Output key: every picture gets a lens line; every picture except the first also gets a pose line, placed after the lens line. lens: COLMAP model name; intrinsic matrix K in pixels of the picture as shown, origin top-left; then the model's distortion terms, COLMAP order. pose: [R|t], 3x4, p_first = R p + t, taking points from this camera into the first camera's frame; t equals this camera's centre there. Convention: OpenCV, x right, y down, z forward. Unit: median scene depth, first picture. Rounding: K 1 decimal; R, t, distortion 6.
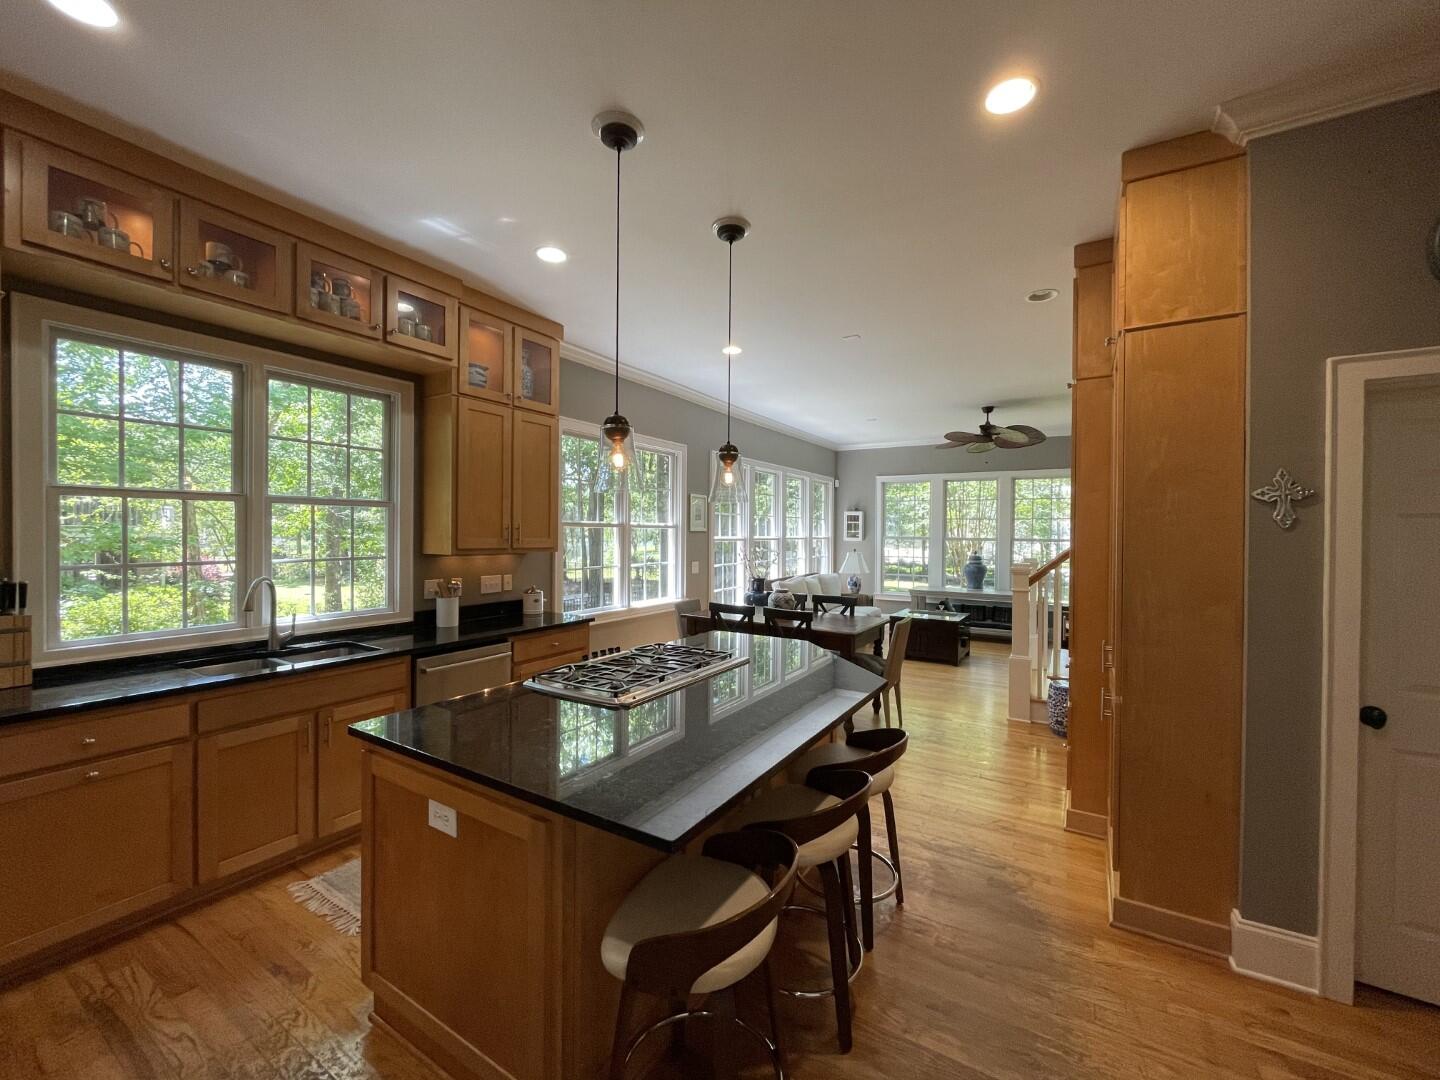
lens RADIAL K [[581.6, 0, 720.1], [0, 581.6, 540.1], [0, 0, 1]] dist [-0.003125, 0.000424]
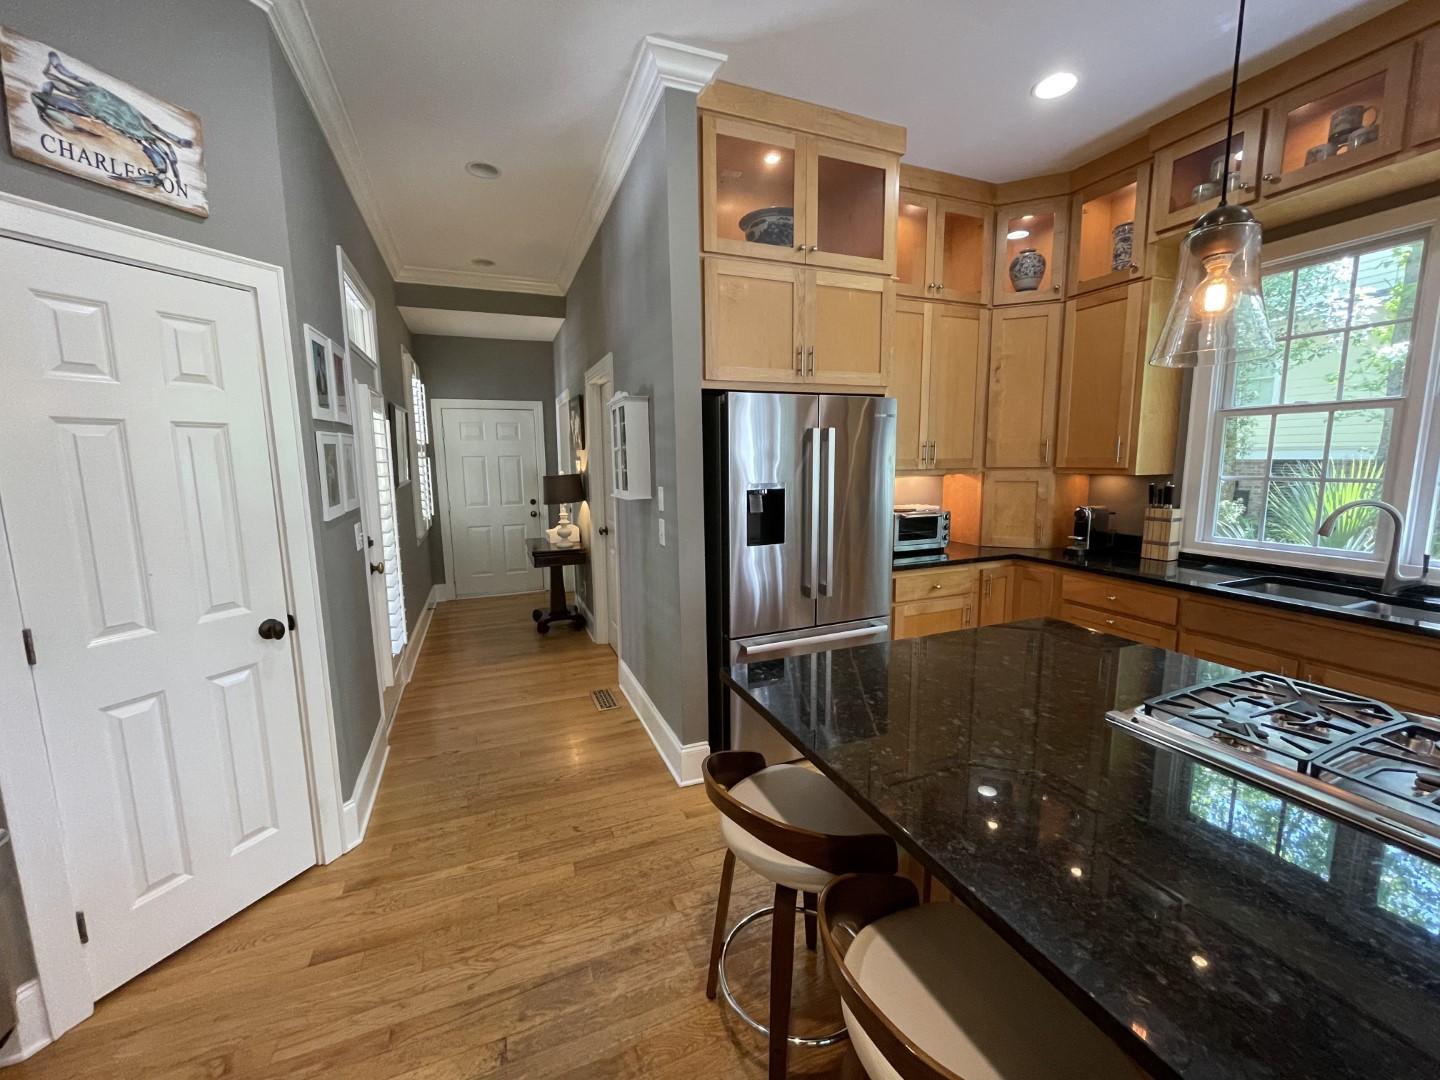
lens RADIAL K [[581.6, 0, 724.4], [0, 581.6, 537.1], [0, 0, 1]] dist [-0.003125, 0.000424]
pose [[-0.584840, 0.108495, -0.803860, 0.348190], [-0.007516, 0.990247, 0.139120, 0.007338], [0.811114, 0.087405, -0.578321, 0.632788]]
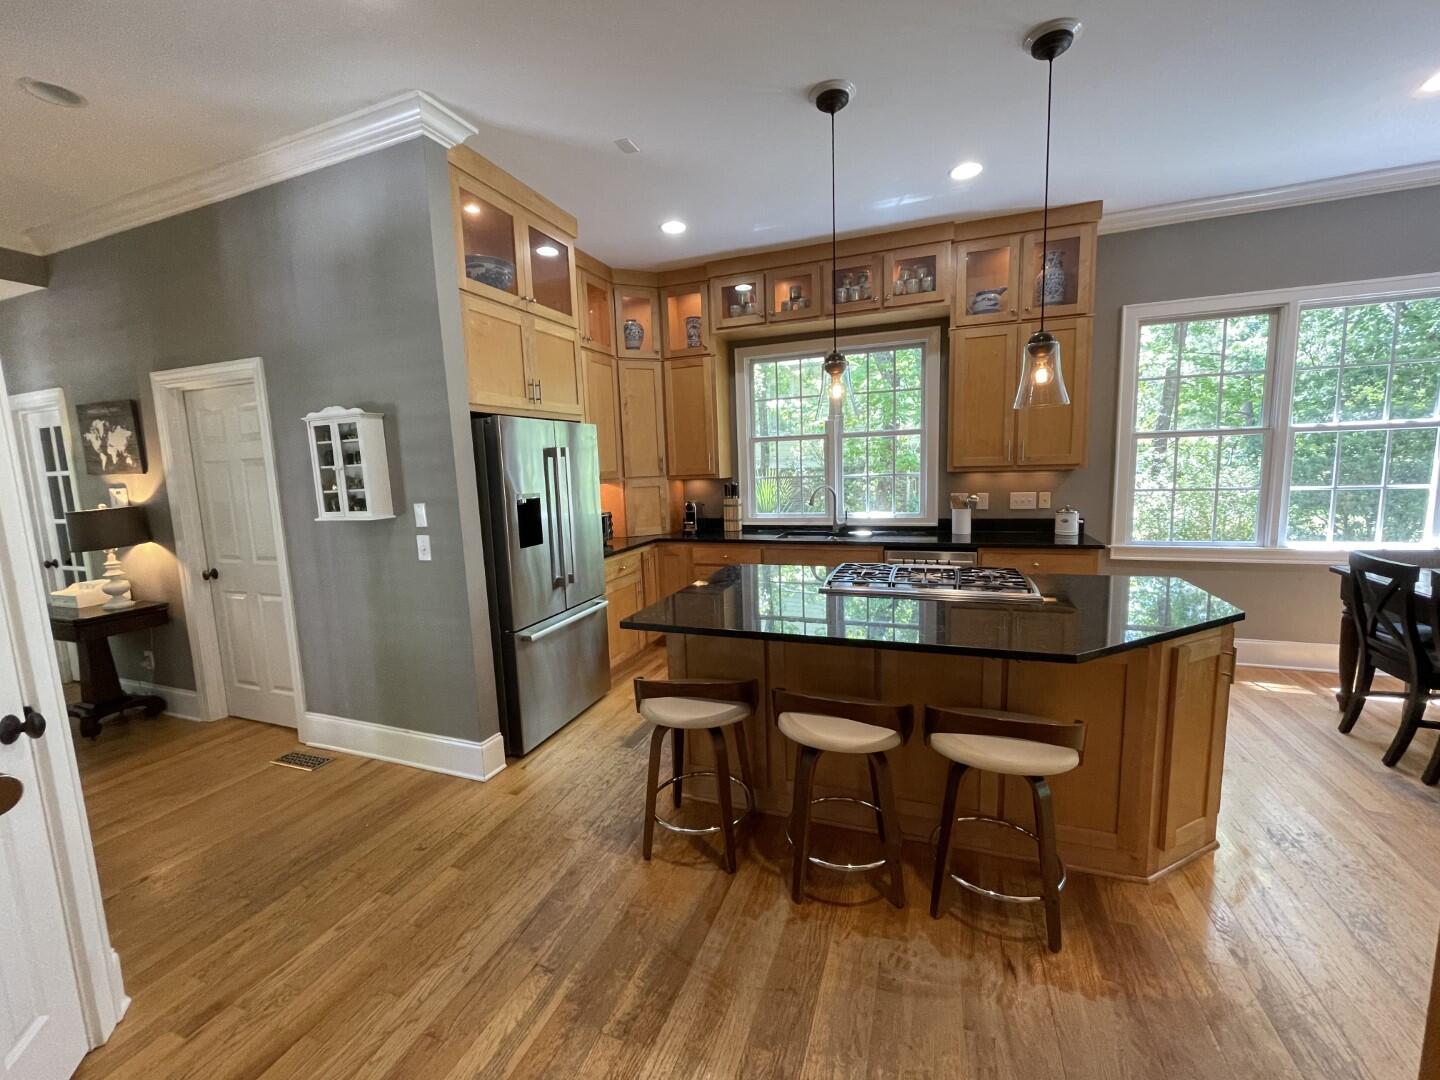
lens RADIAL K [[581.6, 0, 723.2], [0, 581.6, 536.6], [0, 0, 1]] dist [-0.003125, 0.000424]
pose [[0.199748, 0.105415, -0.974160, 0.638846], [0.021027, 0.993506, 0.111820, 0.015218], [0.979622, -0.042820, 0.196234, 0.342867]]
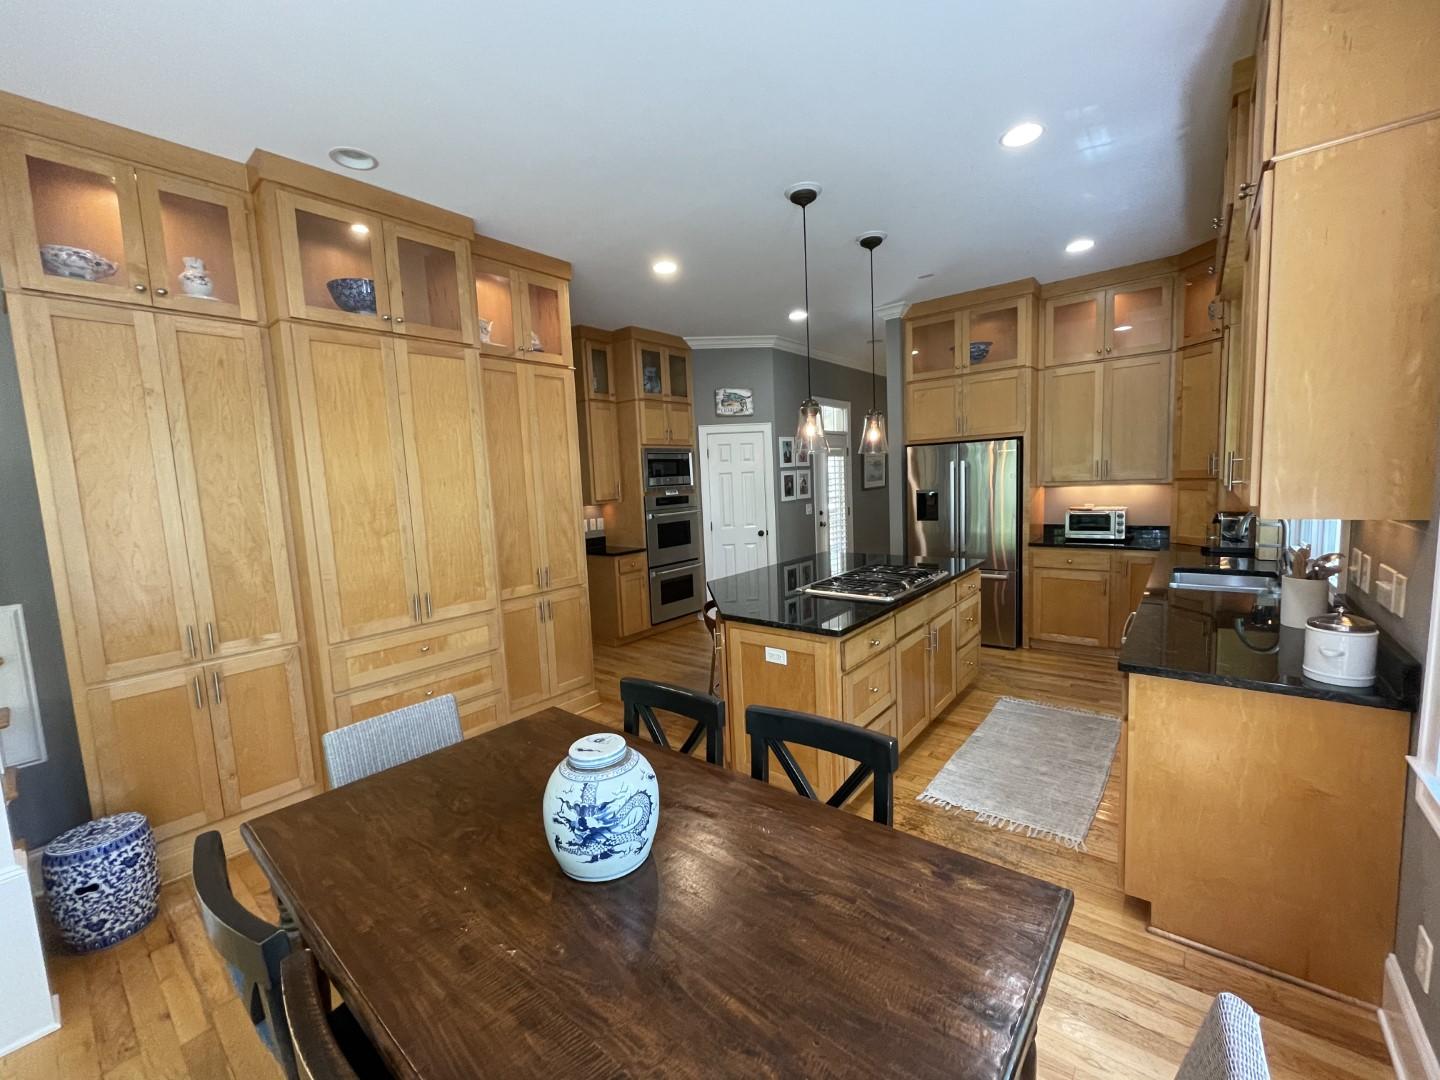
lens RADIAL K [[581.6, 0, 721.4], [0, 581.6, 536.7], [0, 0, 1]] dist [-0.003125, 0.000424]
pose [[-0.991060, 0.022223, 0.131556, 0.033646], [0.038160, 0.992053, 0.119891, -0.039041], [-0.127847, 0.123840, -0.984032, 1.838621]]
